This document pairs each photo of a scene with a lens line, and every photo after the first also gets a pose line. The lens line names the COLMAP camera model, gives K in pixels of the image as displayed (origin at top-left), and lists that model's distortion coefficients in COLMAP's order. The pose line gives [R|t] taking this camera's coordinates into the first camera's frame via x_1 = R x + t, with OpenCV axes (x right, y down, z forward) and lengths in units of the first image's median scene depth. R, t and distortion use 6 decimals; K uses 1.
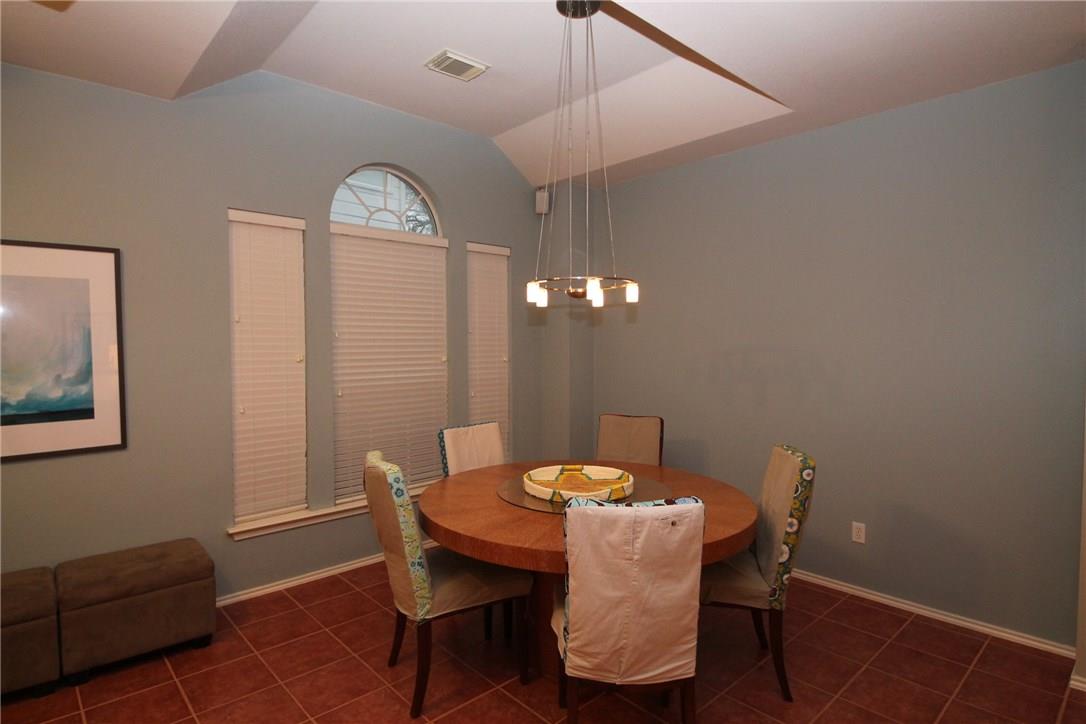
lens RADIAL K [[587.5, 0, 546.0], [0, 587.5, 363.3], [0, 0, 1]] dist [0.052716, -0.045715]
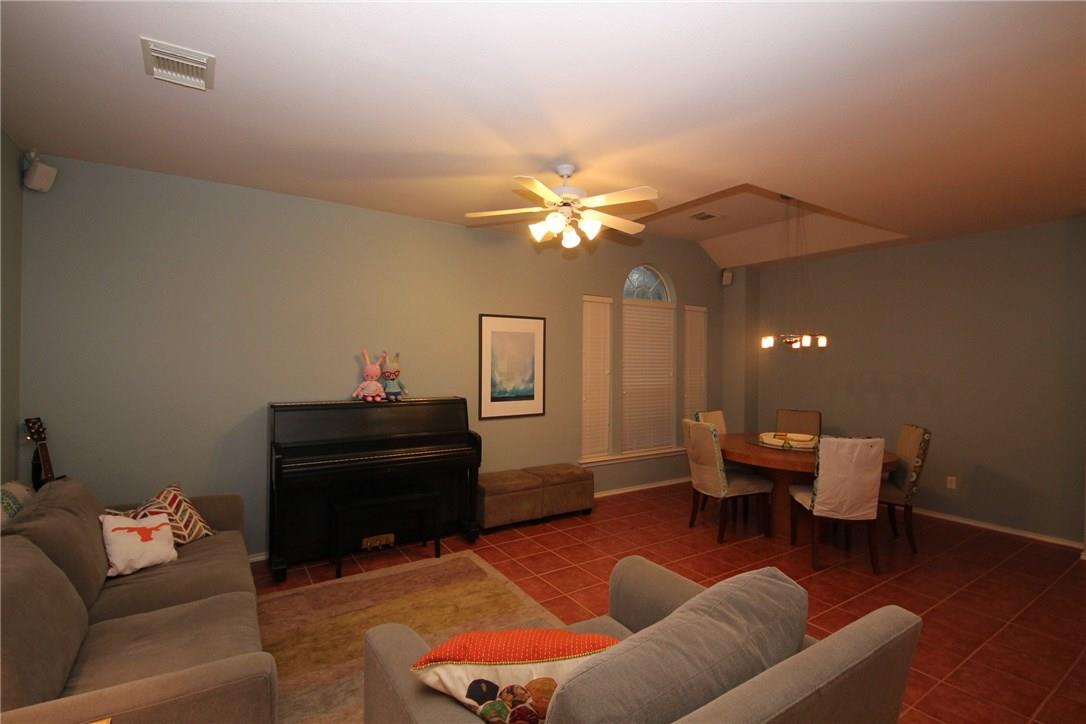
lens RADIAL K [[499.1, 0, 545.0], [0, 499.1, 360.1], [0, 0, 1]] dist [0.003362, -0.000074]
pose [[0.984867, 0.014430, -0.172712, -0.448712], [-0.021155, 0.999085, -0.037160, 0.019222], [0.172018, 0.040251, 0.984271, -0.737617]]
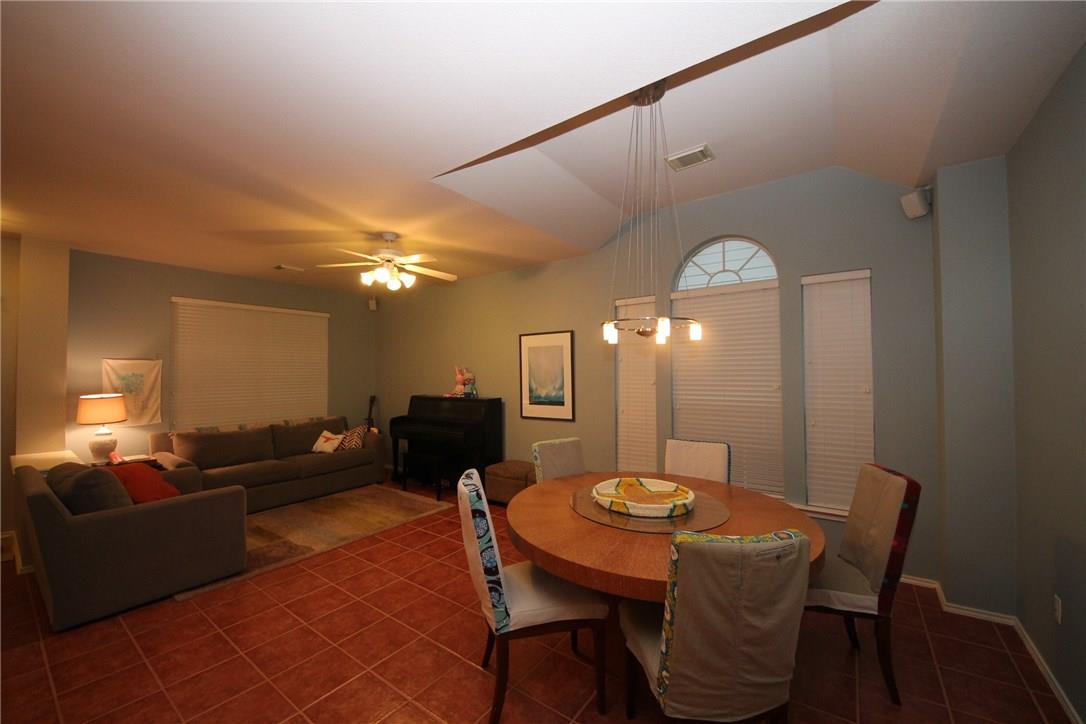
lens RADIAL K [[414.5, 0, 543.0], [0, 414.5, 362.0], [0, 0, 1]] dist [0.032329, -0.024544]
pose [[0.183436, -0.021556, -0.982795, 0.826330], [-0.030360, 0.999158, -0.027582, -0.030742], [0.982563, 0.034897, 0.182627, 0.663105]]
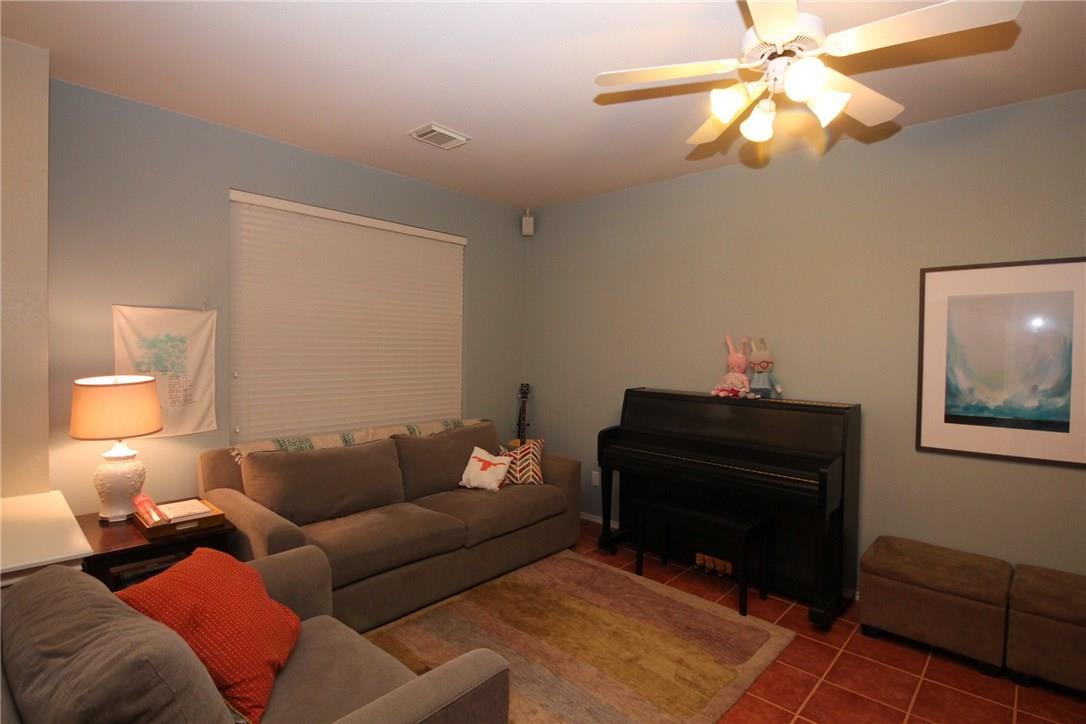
lens RADIAL K [[534.8, 0, 543.0], [0, 534.8, 362.0], [0, 0, 1]] dist [0.041412, -0.033519]
pose [[0.065949, 0.035366, -0.997196, 0.070750], [-0.054480, 0.998009, 0.031792, -0.005145], [0.996335, 0.052230, 0.067744, 0.074773]]
